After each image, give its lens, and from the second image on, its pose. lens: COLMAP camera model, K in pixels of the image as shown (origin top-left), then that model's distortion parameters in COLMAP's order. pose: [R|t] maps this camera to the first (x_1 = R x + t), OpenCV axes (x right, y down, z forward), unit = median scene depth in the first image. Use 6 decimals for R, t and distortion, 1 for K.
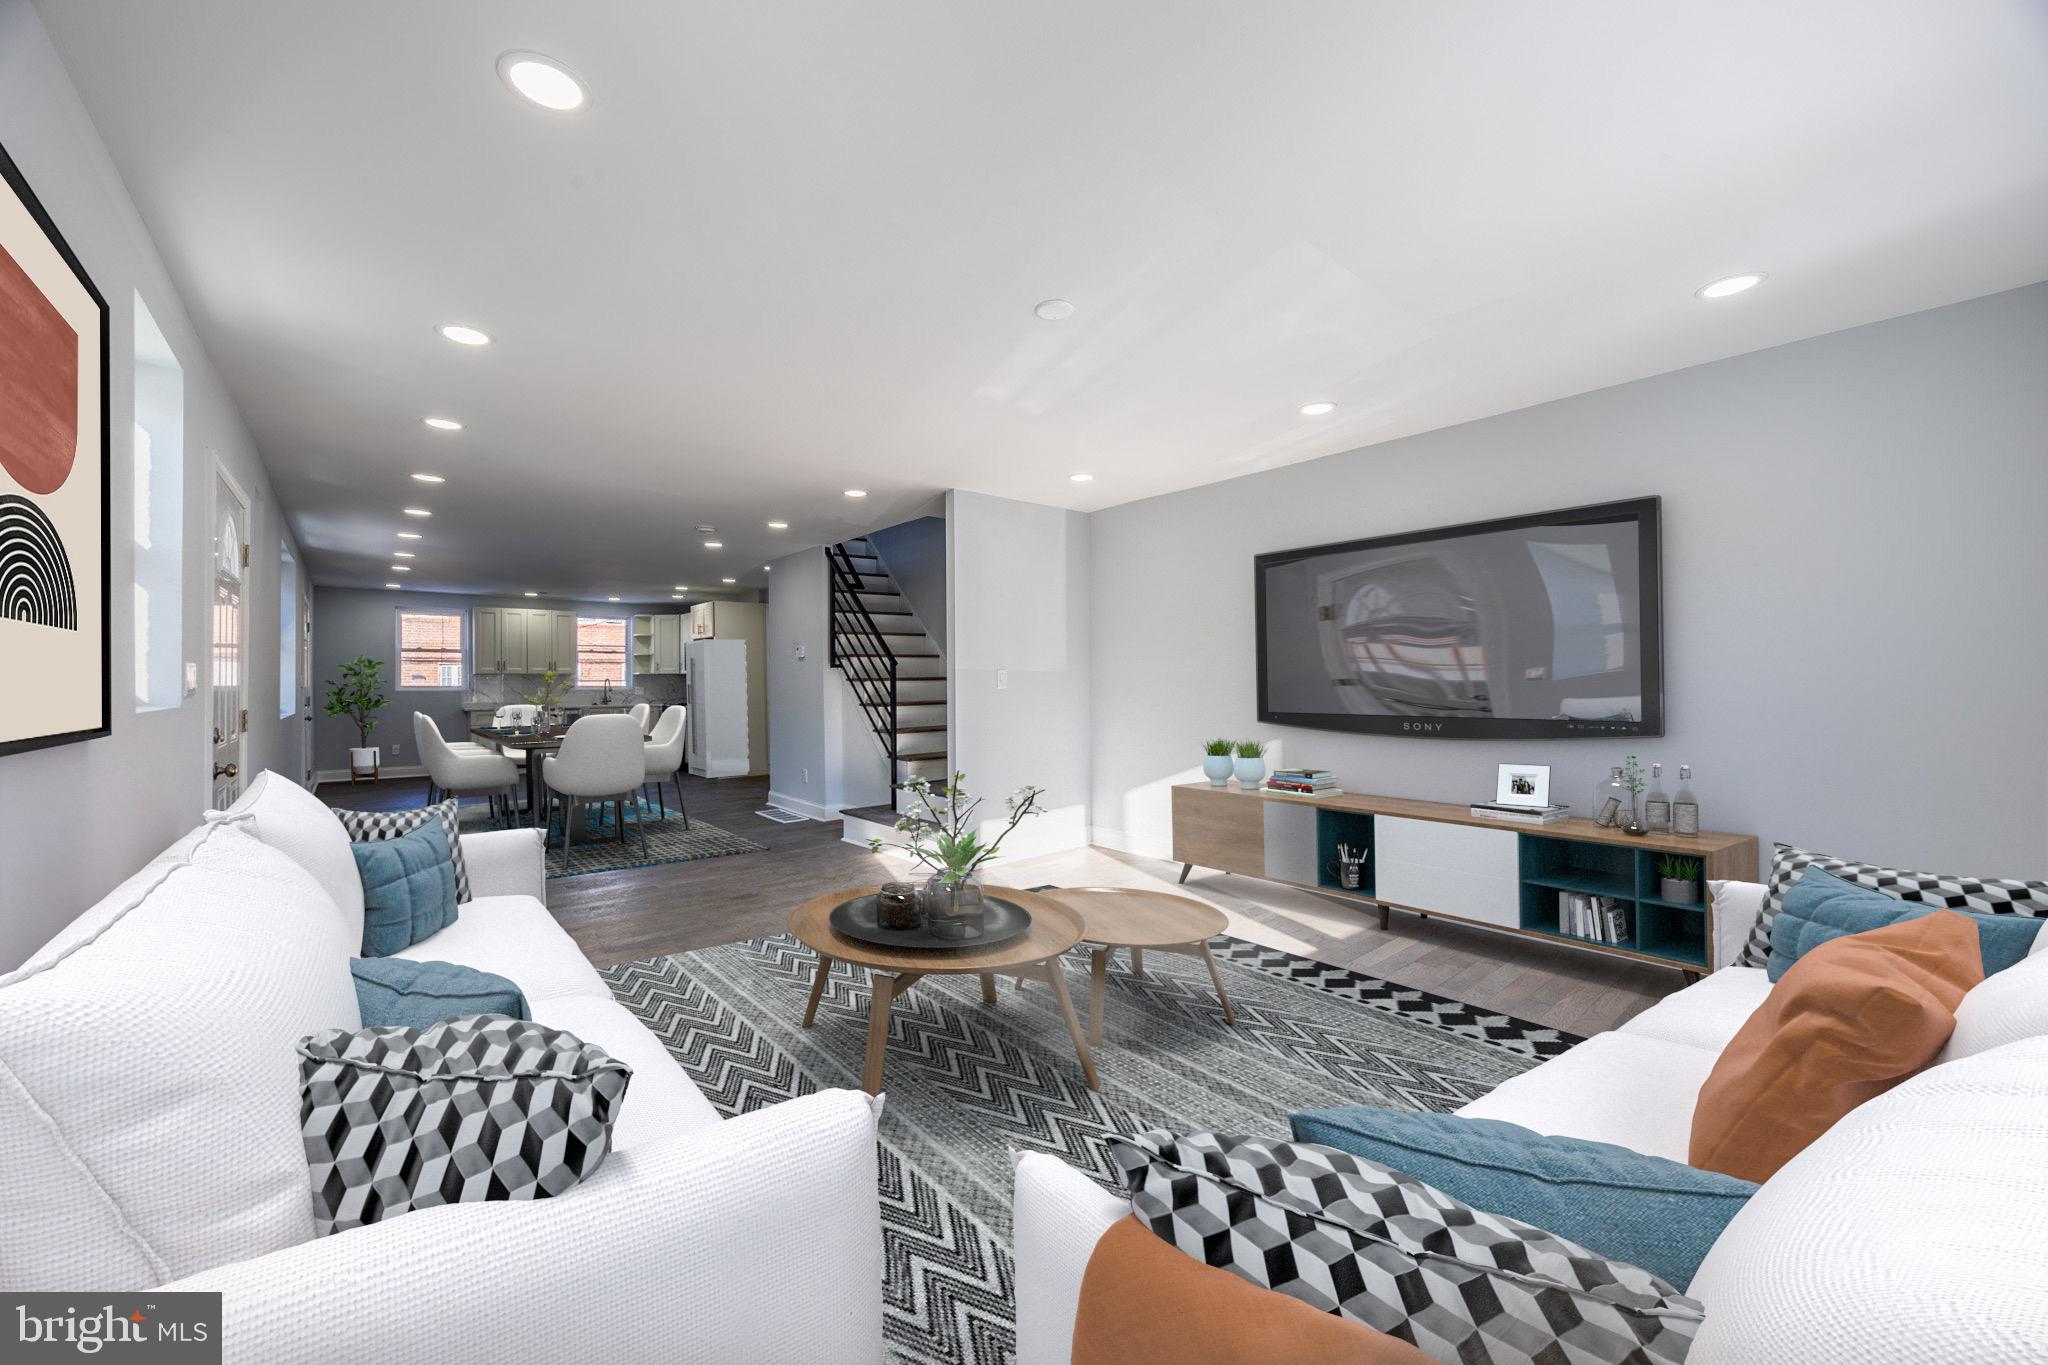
lens RADIAL K [[773.8, 0, 1012.1], [0, 773.8, 677.4], [0, 0, 1]] dist [-0.006683, 0.000508]
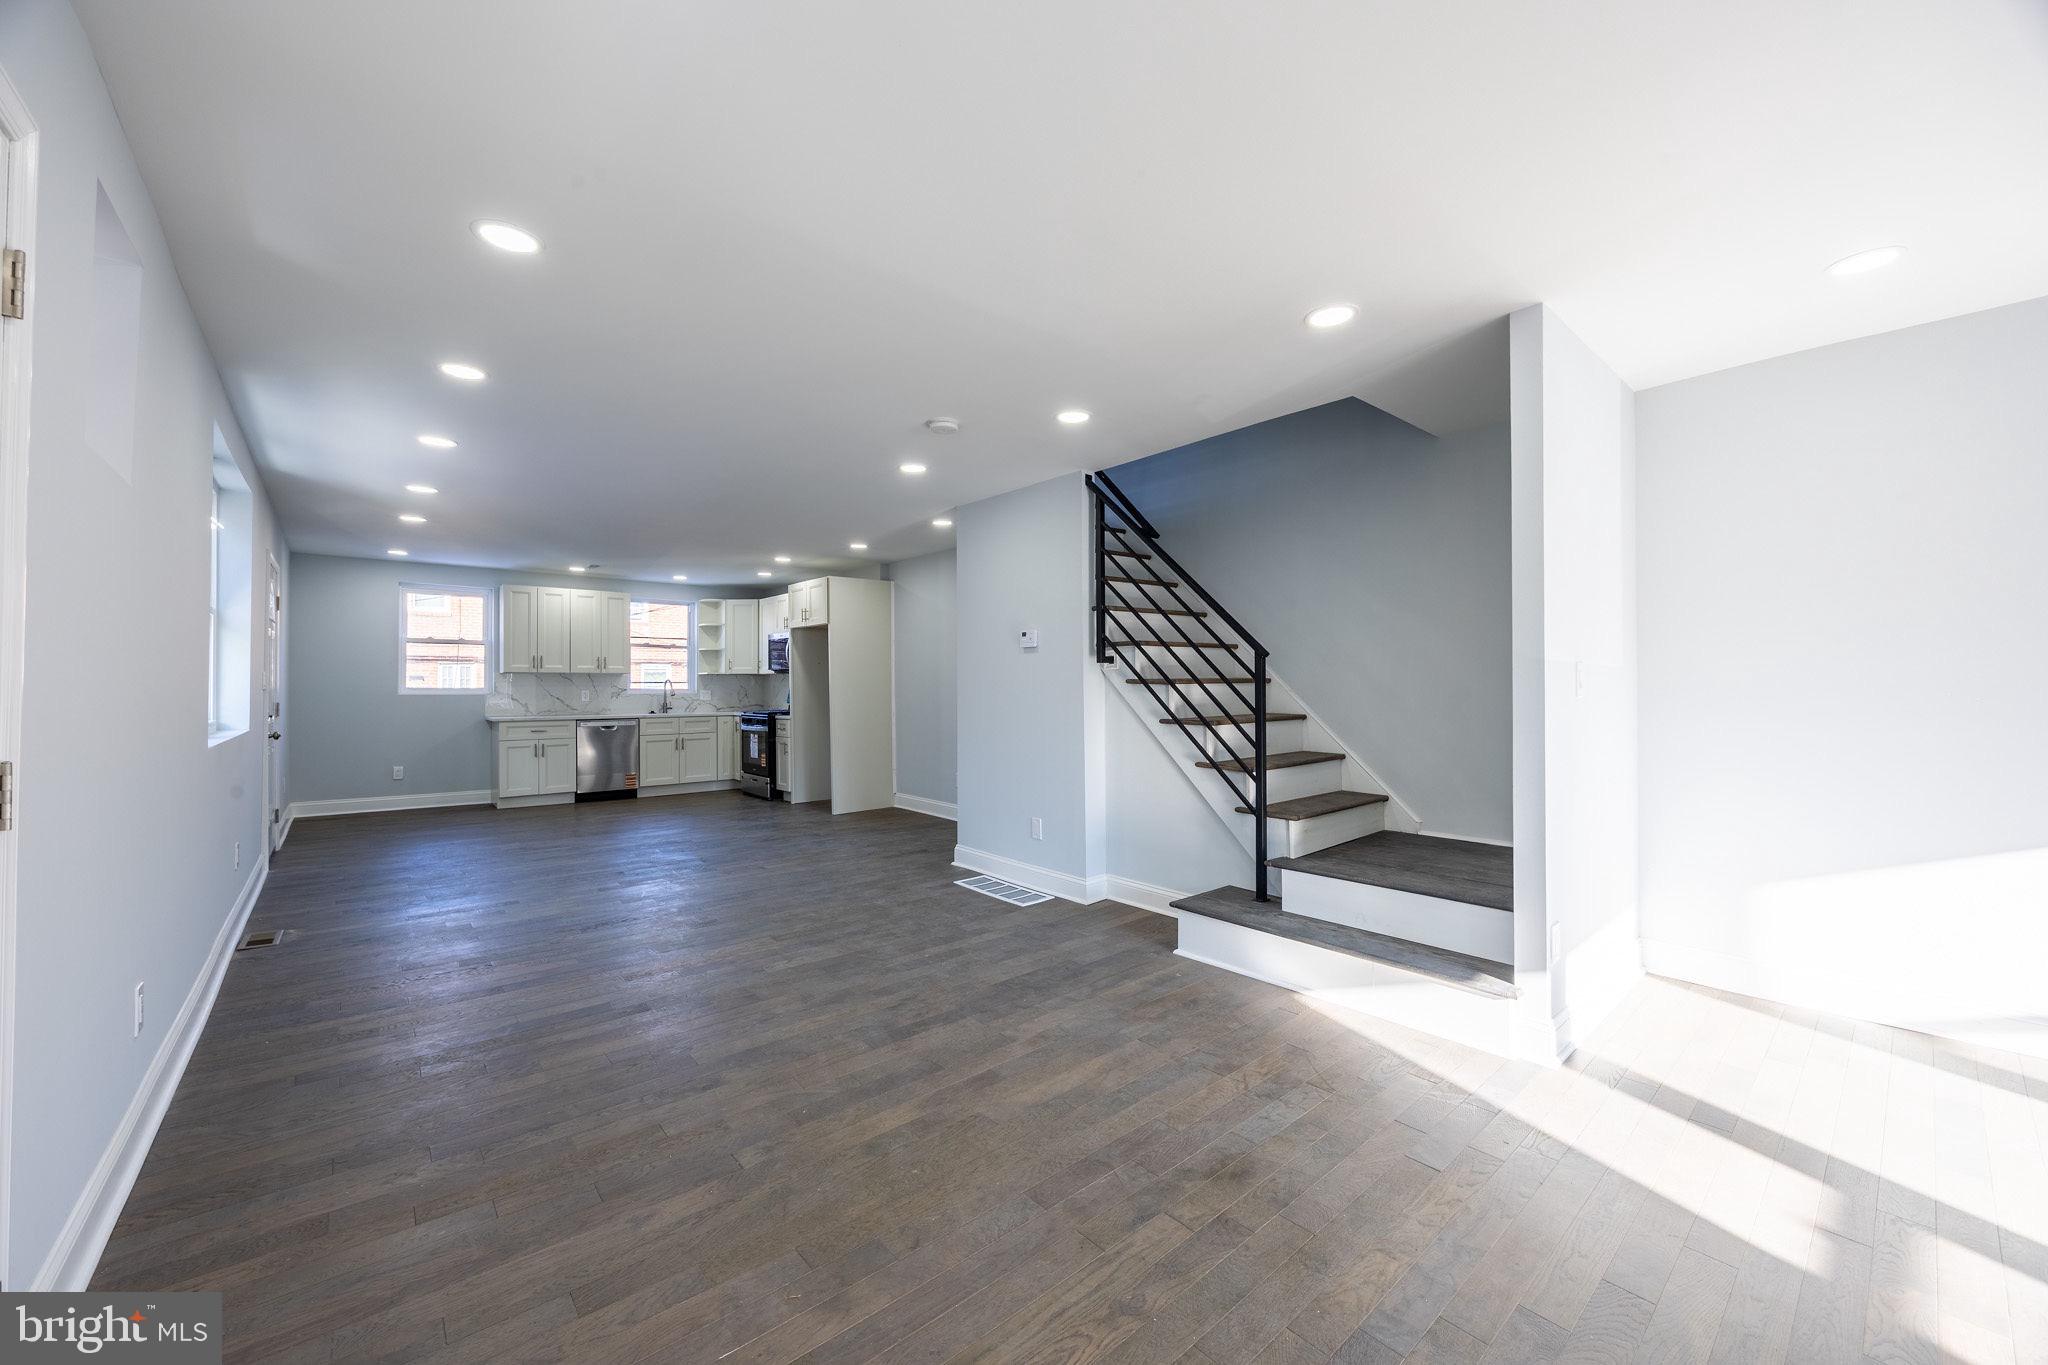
lens RADIAL K [[773.8, 0, 1012.1], [0, 773.8, 677.4], [0, 0, 1]] dist [-0.006683, 0.000508]
pose [[0.999965, 0.003624, 0.007552, -0.223840], [-0.003588, 0.999982, -0.004868, 0.002507], [-0.007570, 0.004841, 0.999960, 0.262409]]
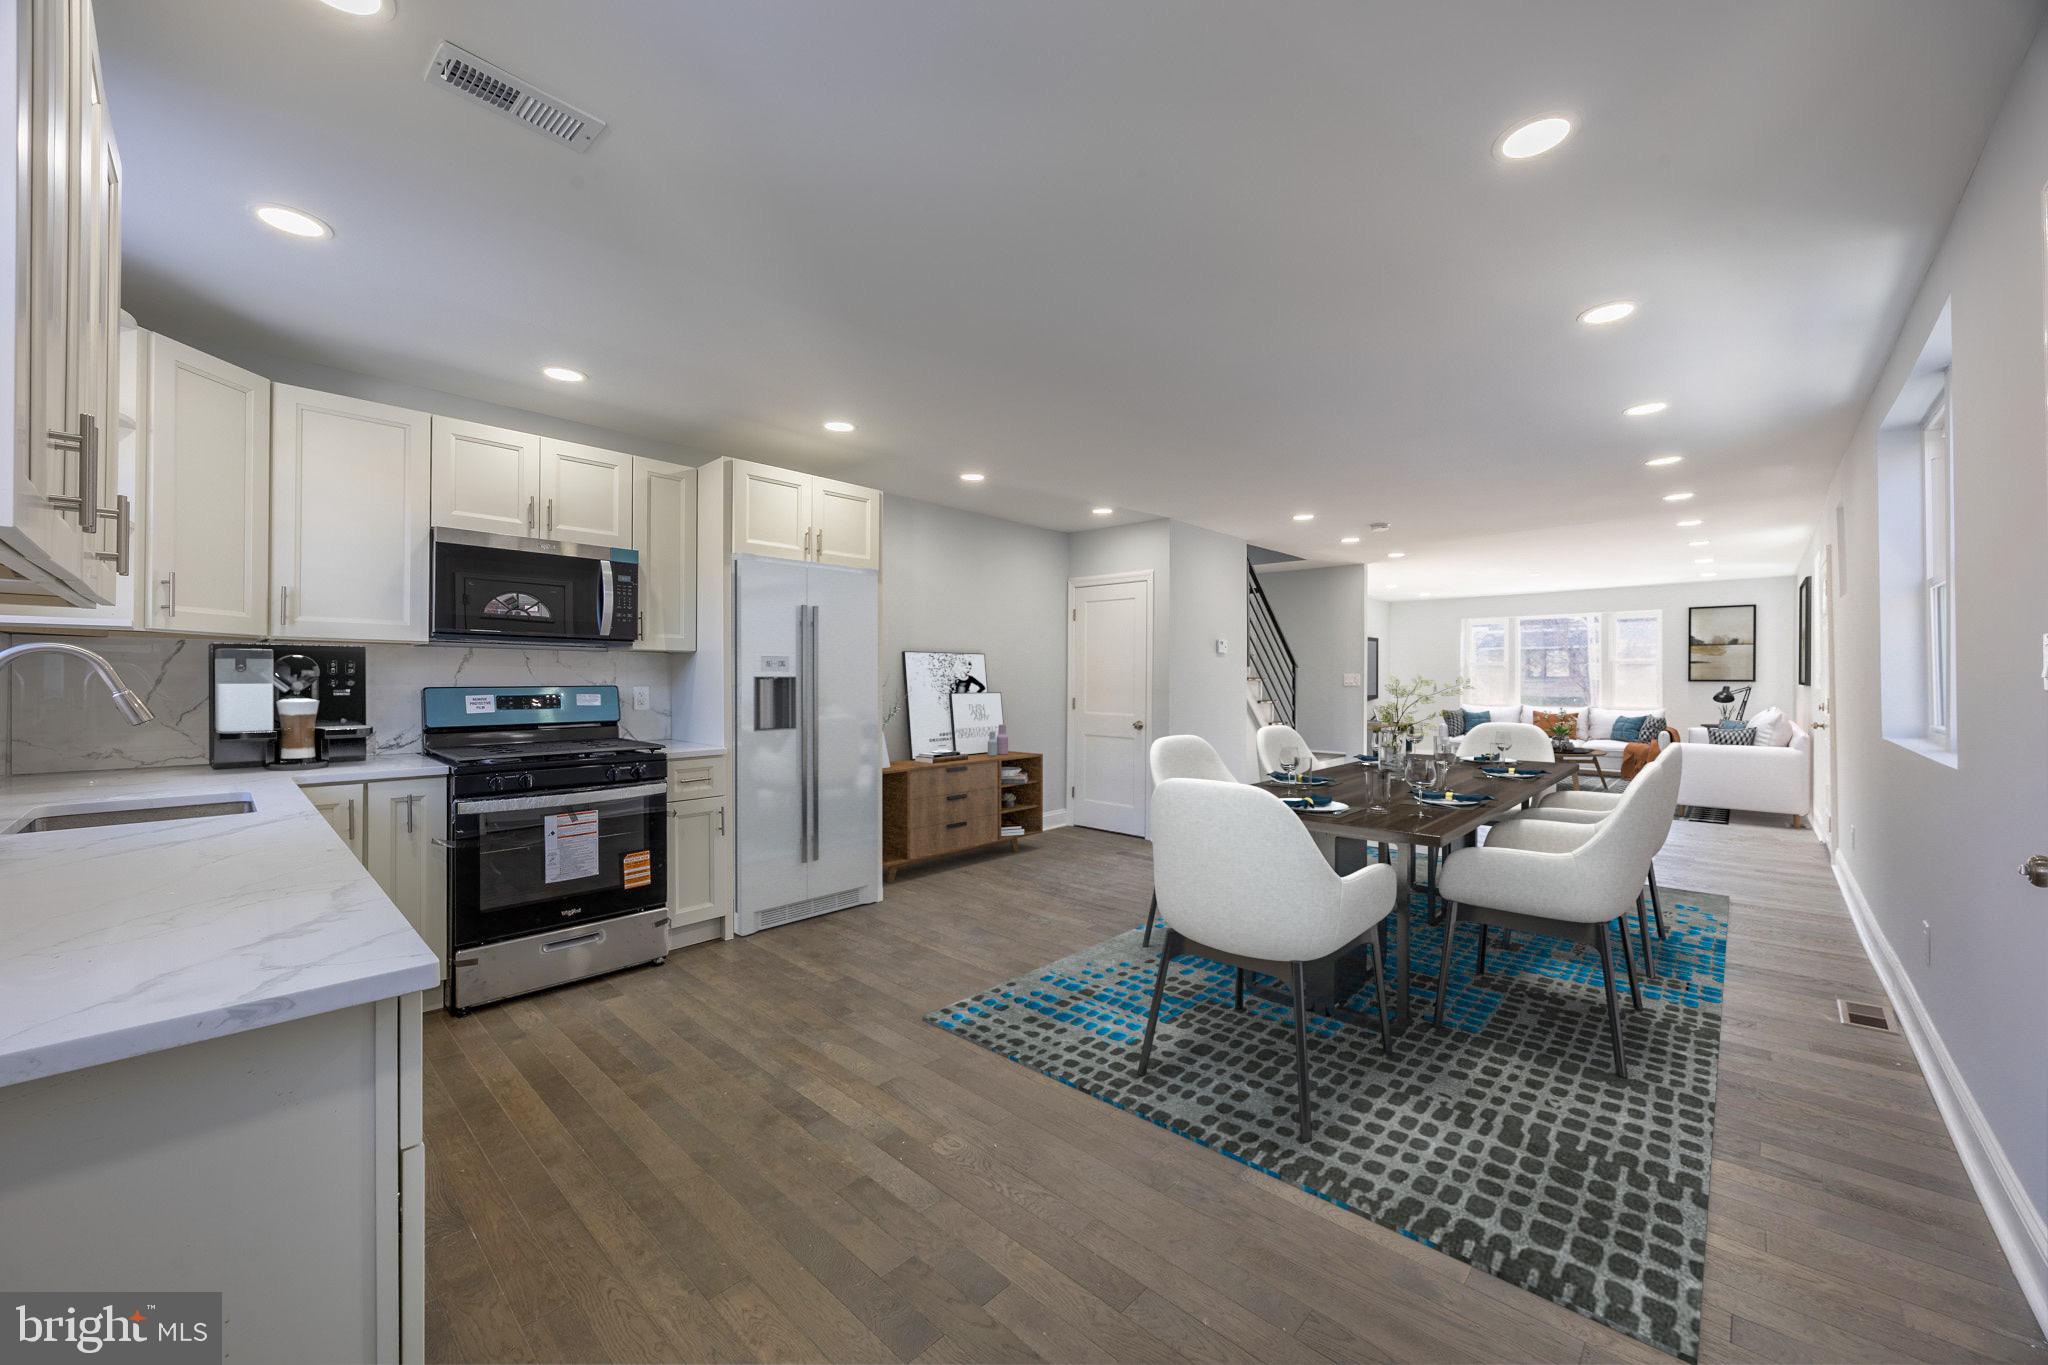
lens RADIAL K [[772.3, 0, 1024.0], [0, 772.3, 682.5], [0, 0, 1]] dist [-0.007544, 0.000095]
pose [[-0.116837, 0.003693, 0.993144, -0.867790], [-0.008980, 0.999948, -0.004775, 0.009917], [-0.993110, -0.009476, -0.116798, 1.024387]]
